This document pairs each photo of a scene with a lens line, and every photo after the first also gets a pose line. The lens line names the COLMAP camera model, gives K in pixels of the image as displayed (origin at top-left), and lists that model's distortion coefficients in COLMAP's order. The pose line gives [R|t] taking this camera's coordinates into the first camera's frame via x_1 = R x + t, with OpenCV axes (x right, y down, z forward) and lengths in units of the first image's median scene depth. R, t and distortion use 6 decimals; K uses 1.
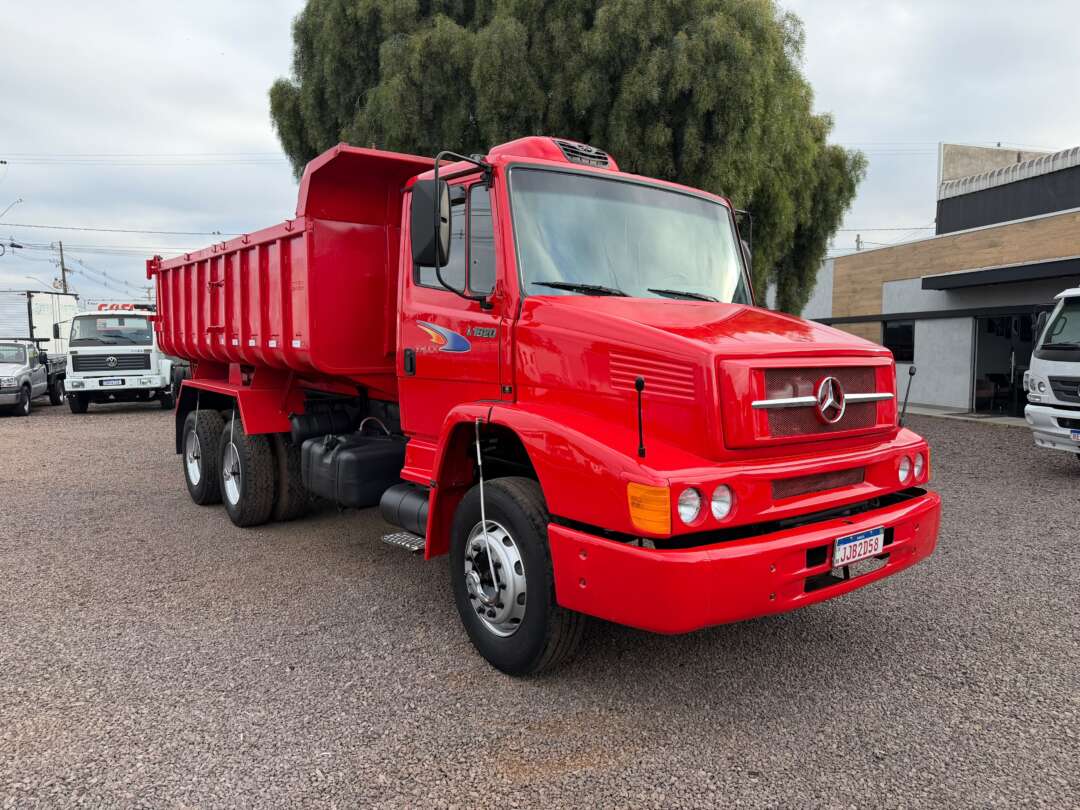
lens RADIAL K [[762.1, 0, 540.6], [0, 762.1, 404.9], [0, 0, 1]] dist [0.029394, -0.035219]
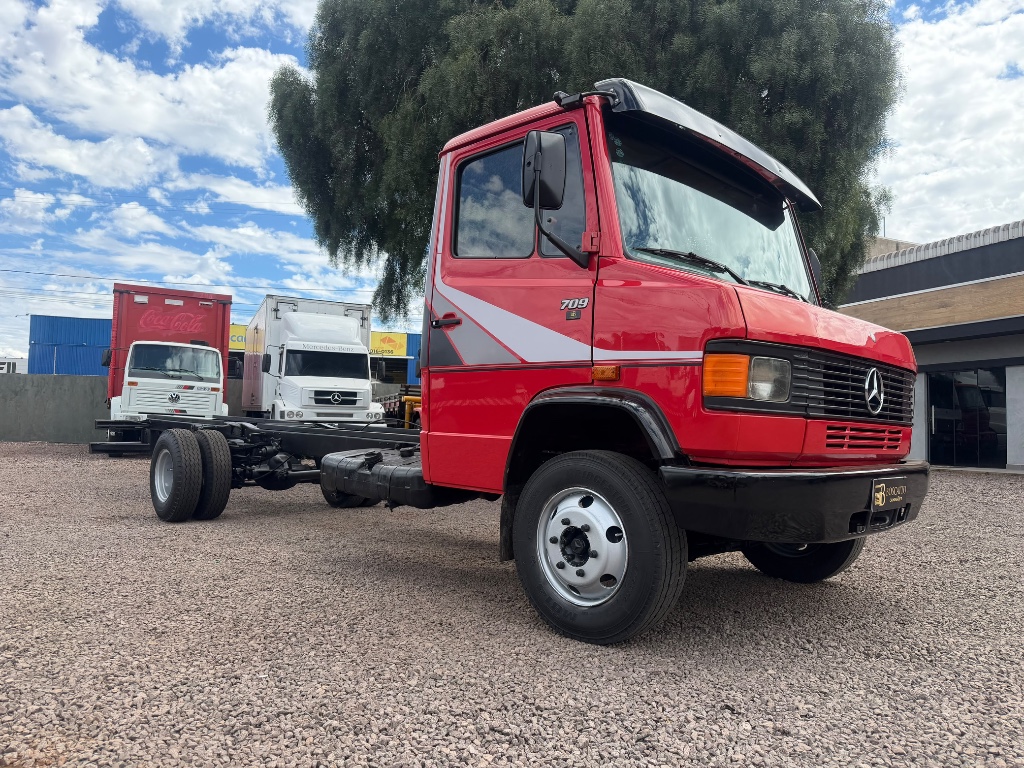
lens RADIAL K [[722.5, 0, 510.6], [0, 722.5, 380.5], [0, 0, 1]] dist [0.029394, -0.035219]
pose [[0.985207, 0.035838, 0.167577, -0.290804], [-0.011715, 0.989686, -0.142774, 0.079311], [-0.170965, 0.138699, 0.975466, 0.249638]]
